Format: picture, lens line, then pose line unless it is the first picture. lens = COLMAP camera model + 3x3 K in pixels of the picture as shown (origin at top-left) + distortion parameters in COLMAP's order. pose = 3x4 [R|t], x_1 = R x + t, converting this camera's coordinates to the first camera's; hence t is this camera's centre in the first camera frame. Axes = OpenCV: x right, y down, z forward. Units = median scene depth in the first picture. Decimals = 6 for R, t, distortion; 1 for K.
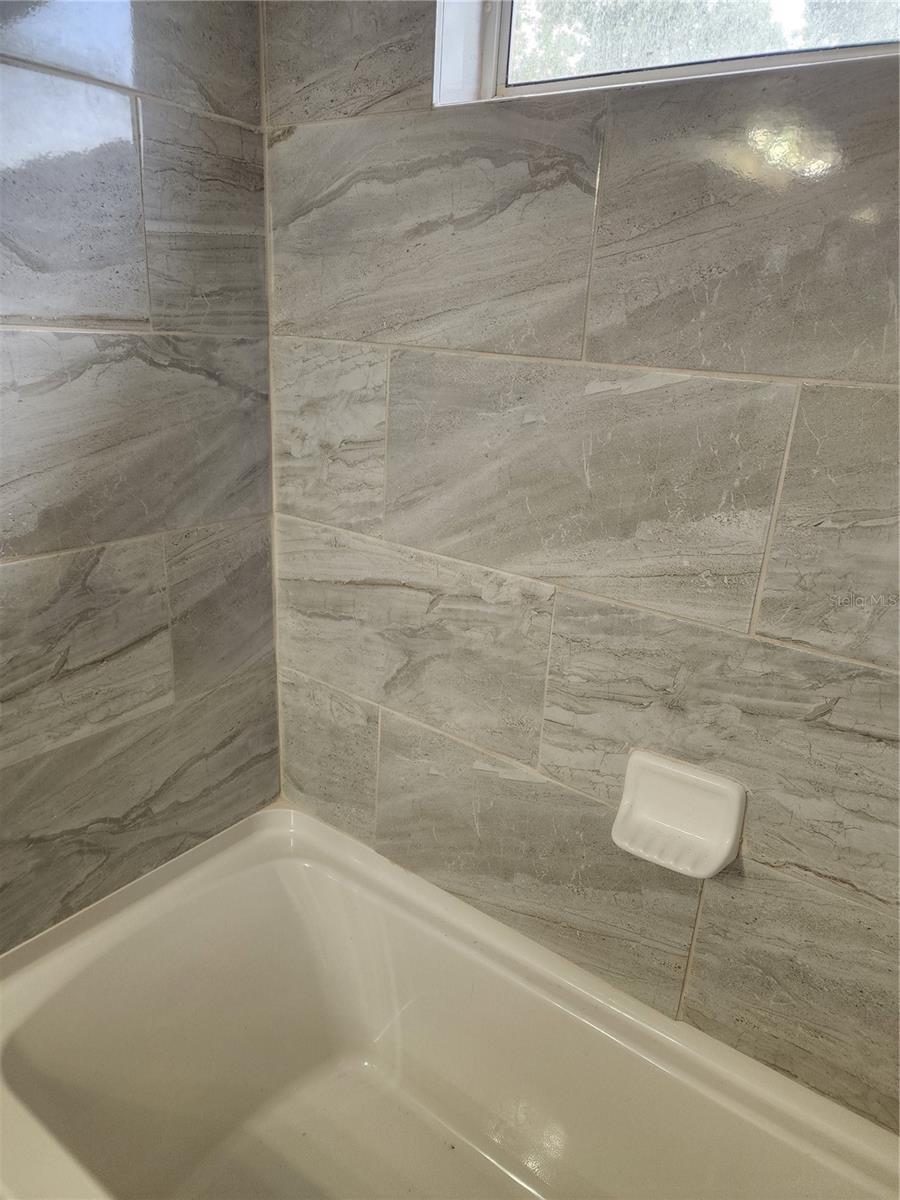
lens RADIAL K [[807.9, 0, 436.6], [0, 807.9, 598.4], [0, 0, 1]] dist [0.075058, -0.066830]
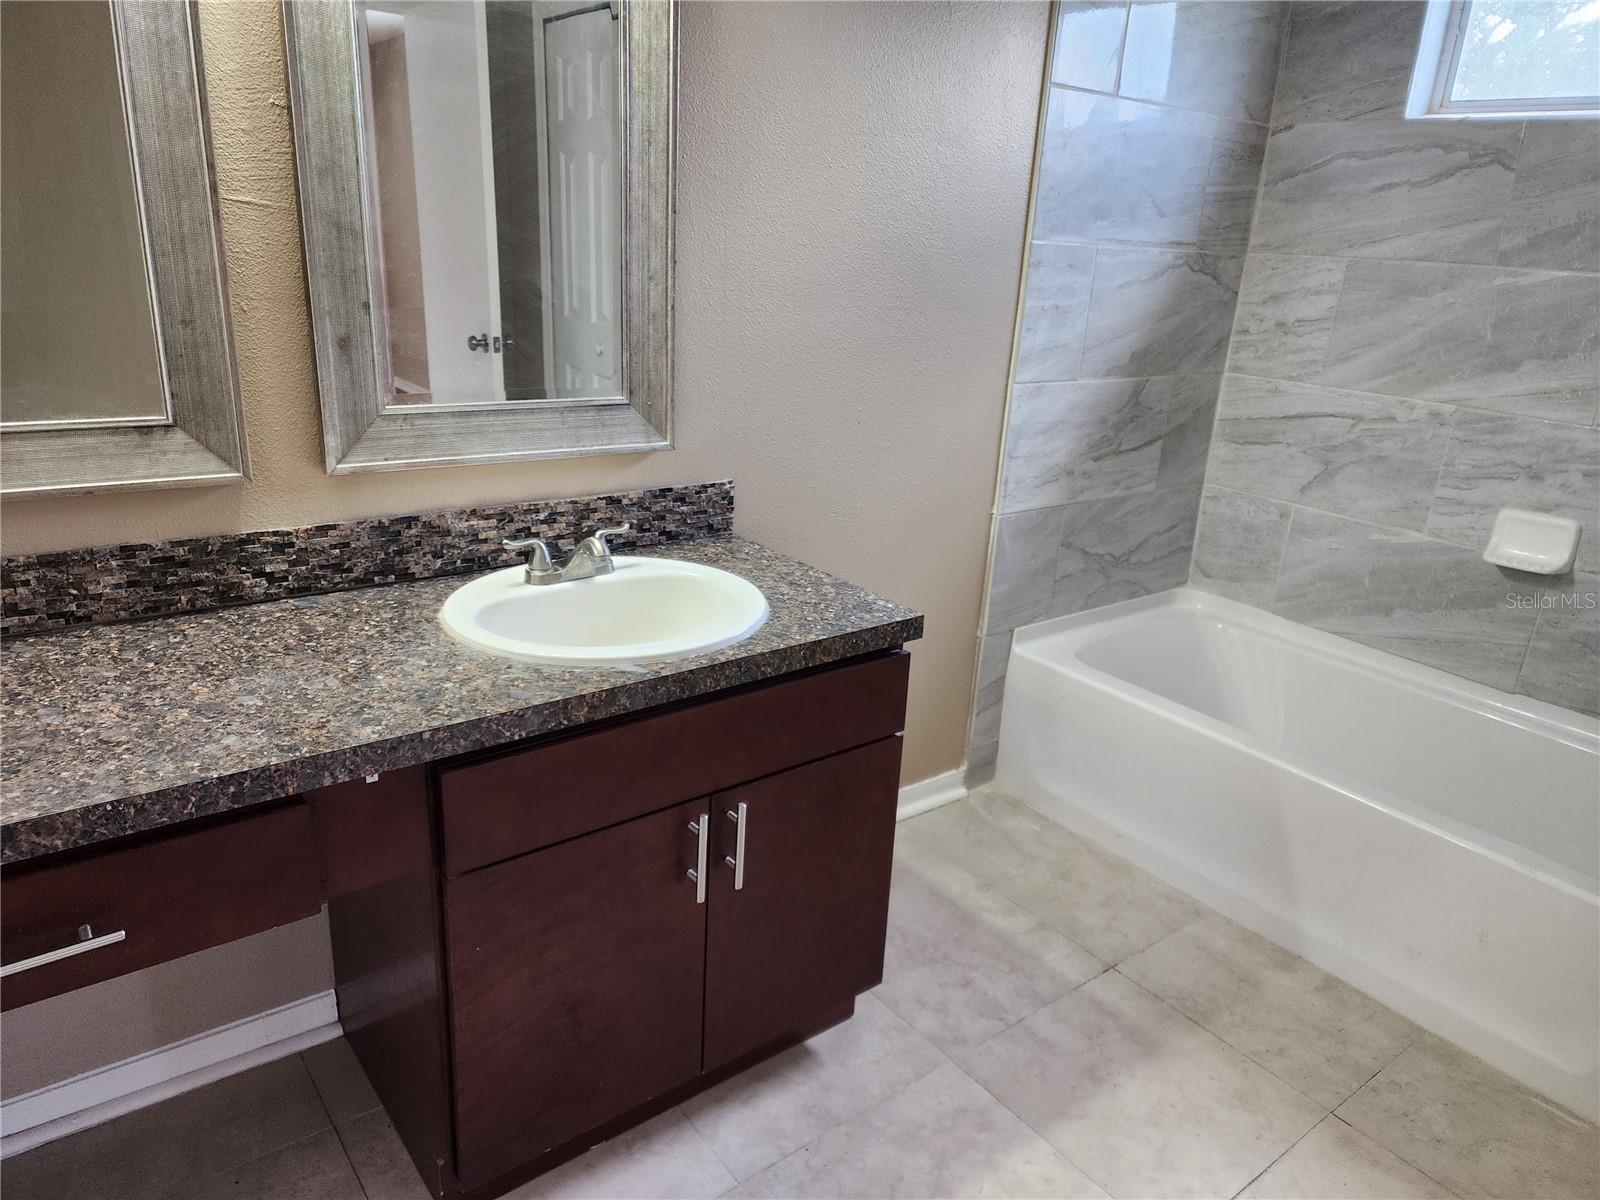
lens RADIAL K [[1077.2, 0, 803.0], [0, 1077.2, 601.2], [0, 0, 1]] dist [0.075058, -0.066830]
pose [[0.965842, 0.084771, -0.244874, -0.490471], [-0.088196, 0.996098, -0.003034, 0.447623], [0.243662, 0.024528, 0.969550, -1.290075]]
